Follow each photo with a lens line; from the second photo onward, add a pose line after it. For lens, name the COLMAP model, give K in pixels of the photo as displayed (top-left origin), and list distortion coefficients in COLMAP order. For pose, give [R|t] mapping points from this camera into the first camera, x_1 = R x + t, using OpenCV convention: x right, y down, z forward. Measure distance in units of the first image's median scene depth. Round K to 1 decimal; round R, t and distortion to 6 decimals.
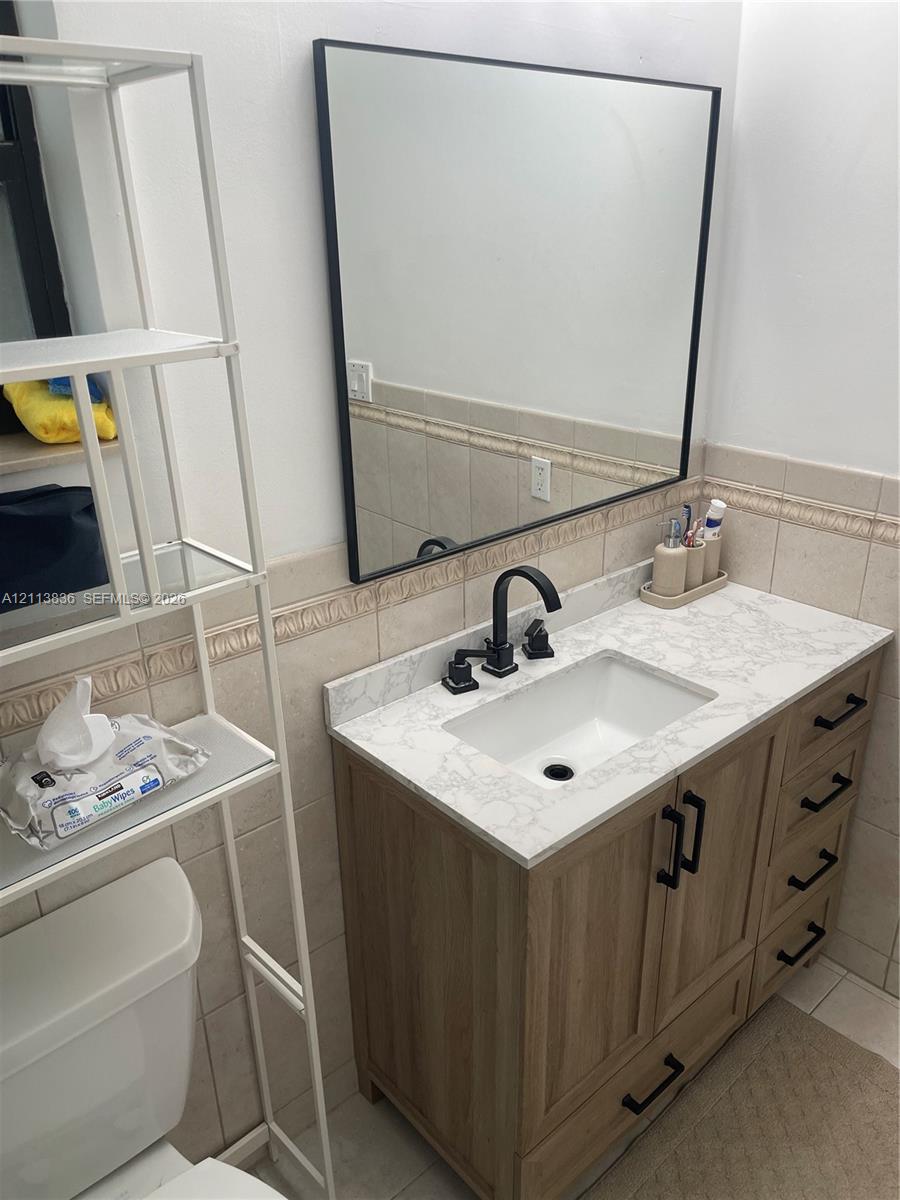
lens RADIAL K [[911.6, 0, 450.0], [0, 911.6, 600.0], [0, 0, 1]] dist [0.048545, 0.000469]
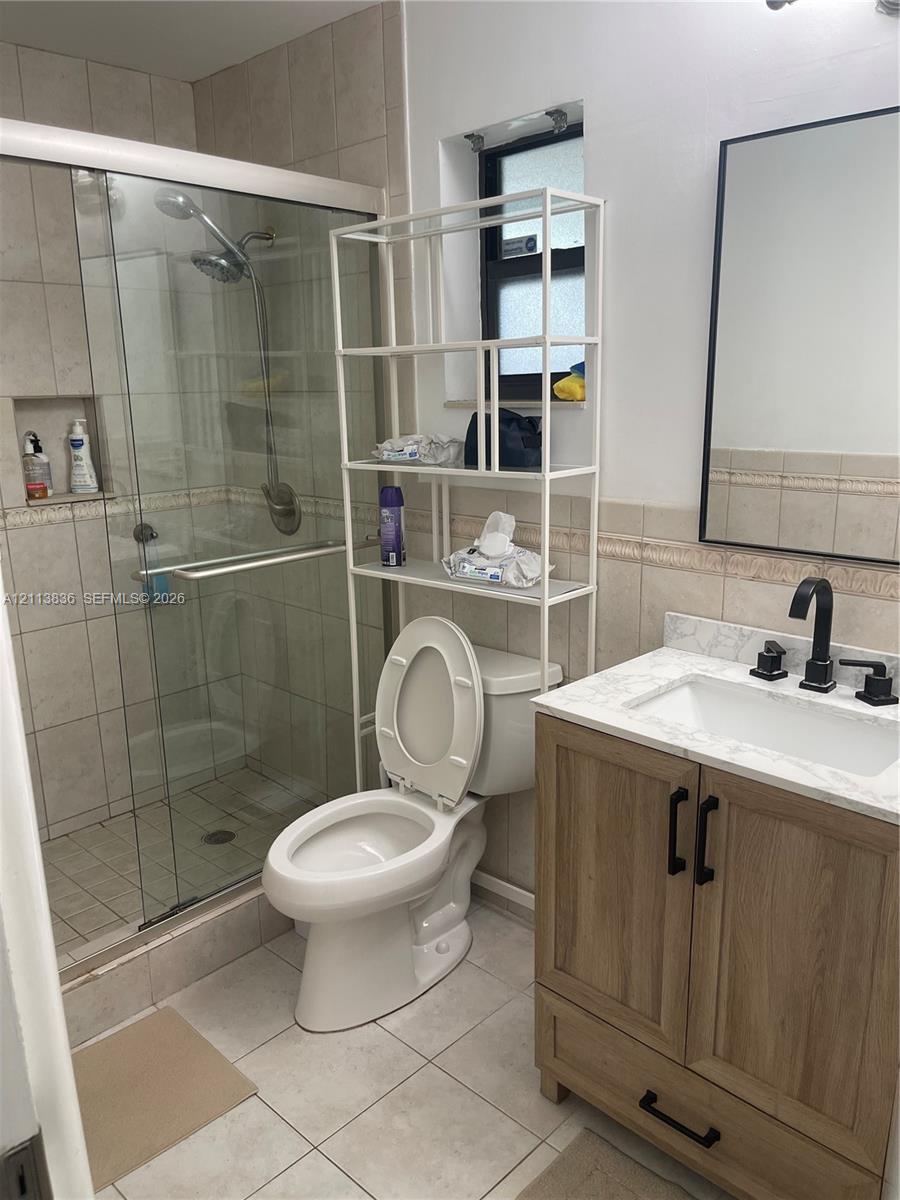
lens RADIAL K [[911.6, 0, 450.0], [0, 911.6, 600.0], [0, 0, 1]] dist [0.048545, 0.000469]
pose [[0.060938, 0.248371, -0.966746, 1.123053], [-0.369447, 0.905371, 0.209315, -0.081986], [0.927252, 0.344406, 0.146932, 0.512630]]
